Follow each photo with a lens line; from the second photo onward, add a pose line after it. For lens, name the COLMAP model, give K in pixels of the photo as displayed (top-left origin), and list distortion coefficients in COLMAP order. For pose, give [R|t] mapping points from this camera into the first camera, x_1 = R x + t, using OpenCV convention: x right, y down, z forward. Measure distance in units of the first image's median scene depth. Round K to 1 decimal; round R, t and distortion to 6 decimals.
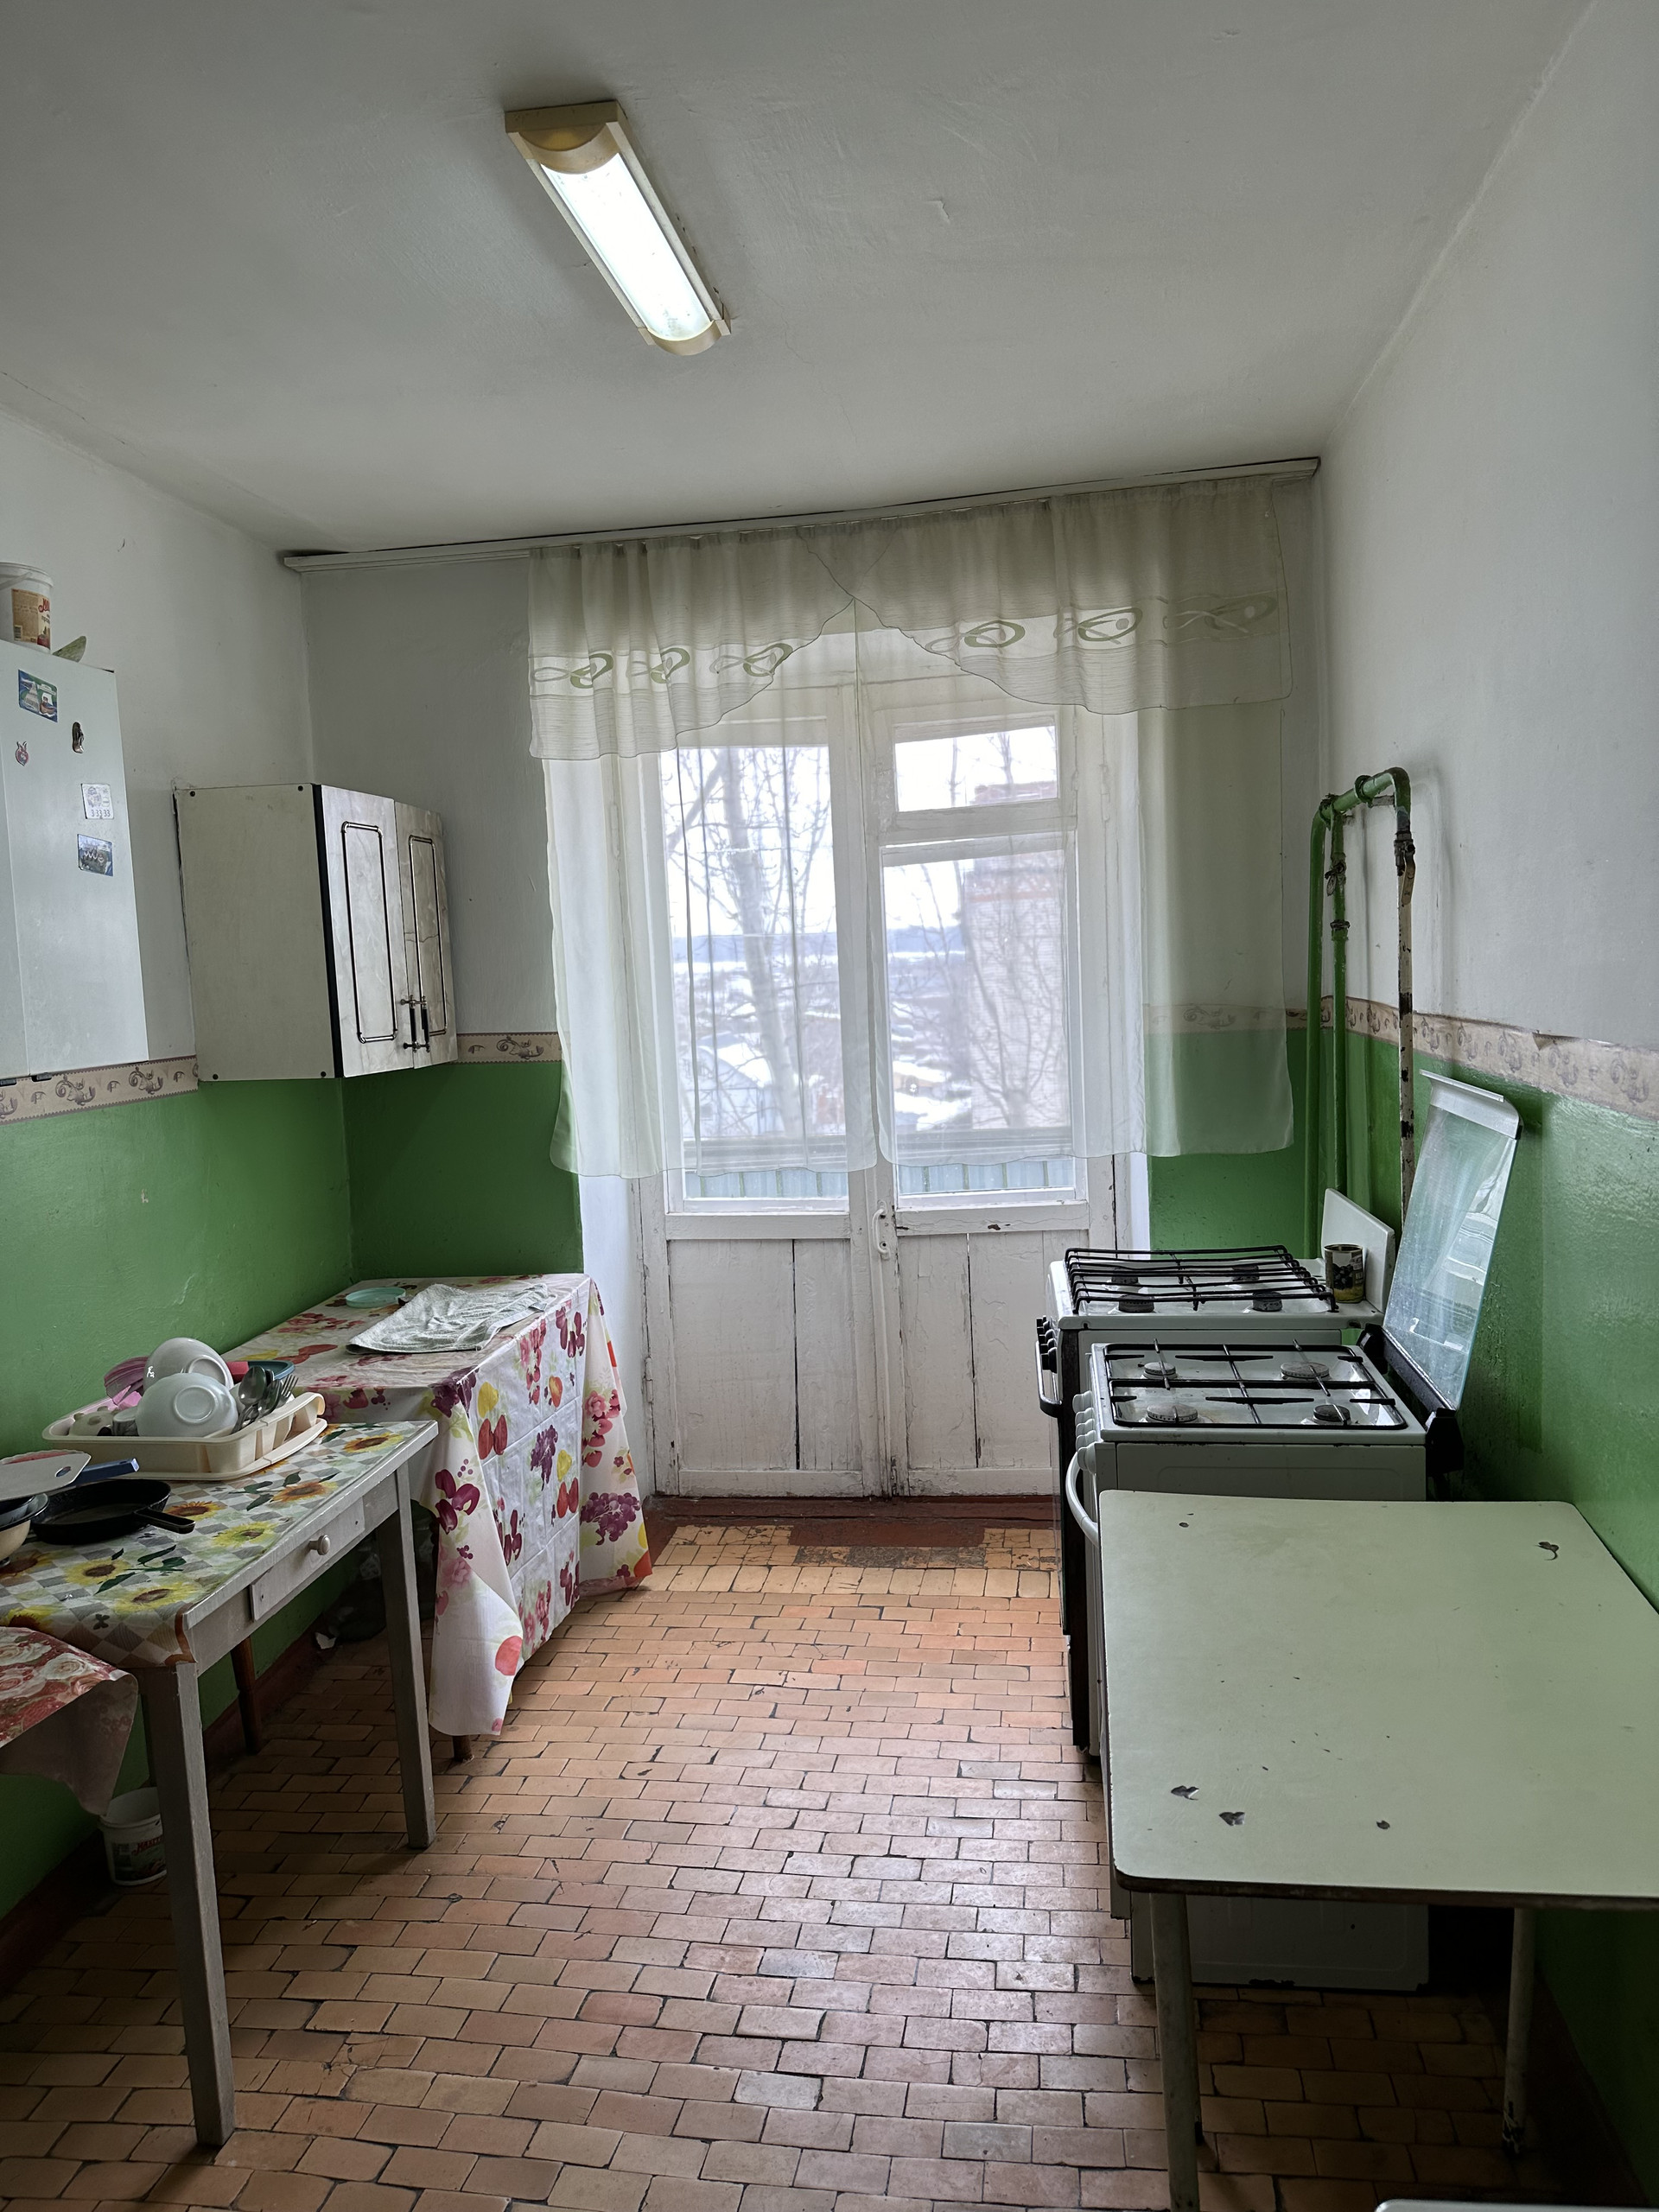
lens RADIAL K [[1548.3, 0, 820.1], [0, 1548.3, 1106.4], [0, 0, 1]] dist [0.051475, -0.057210]
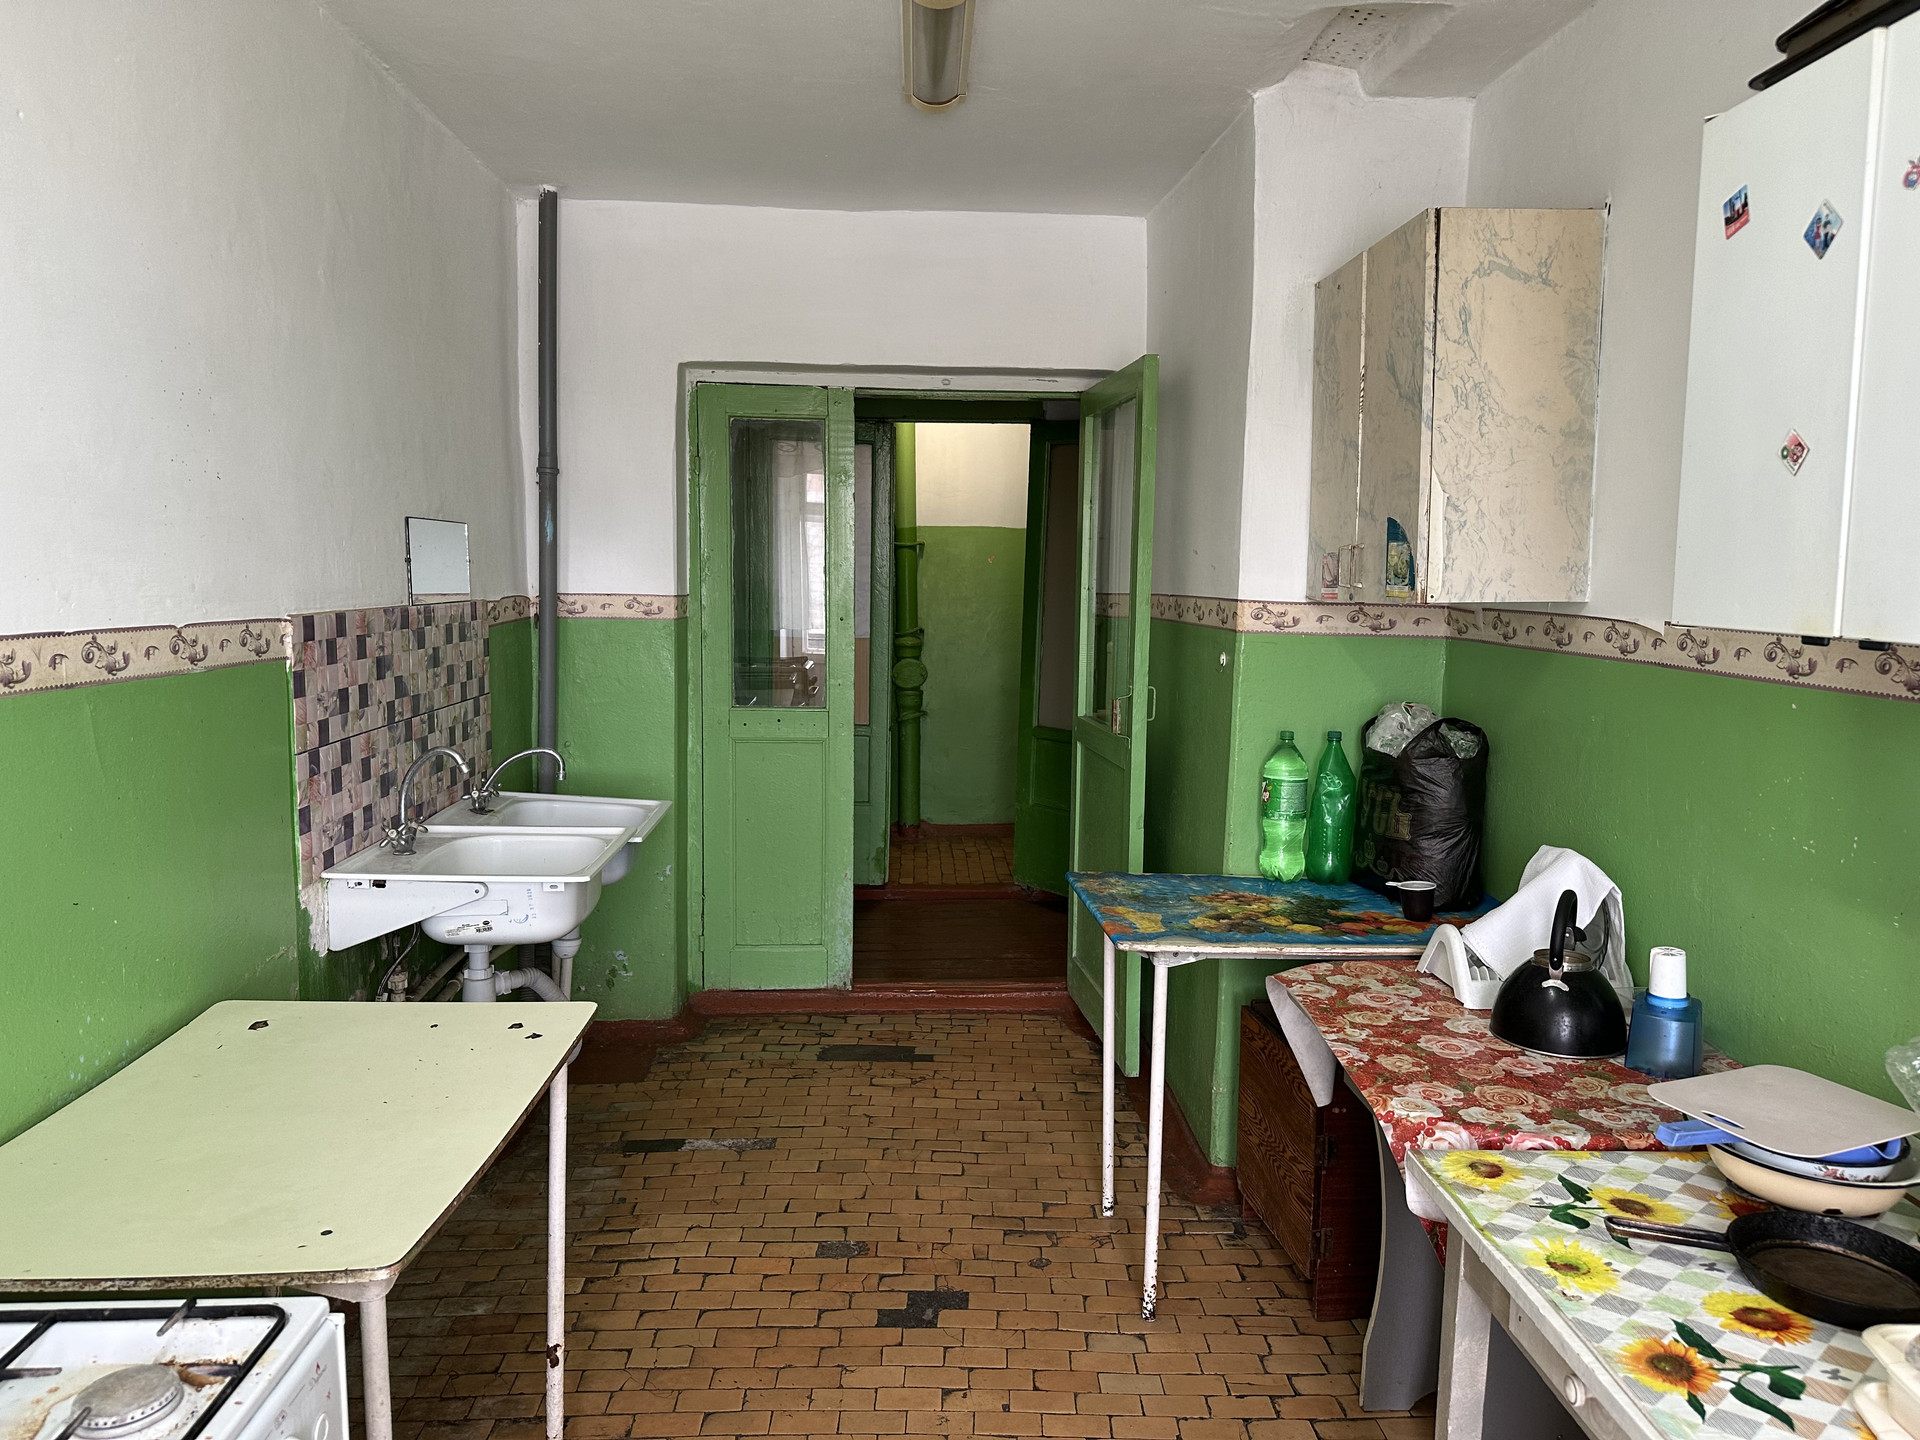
lens RADIAL K [[1343.9, 0, 955.2], [0, 1343.9, 729.9], [0, 0, 1]] dist [0.051475, -0.057210]
pose [[-0.980924, 0.062375, -0.184112, 0.014486], [0.020572, 0.975113, 0.220752, -0.081356], [0.193299, 0.212754, -0.957795, 1.002797]]
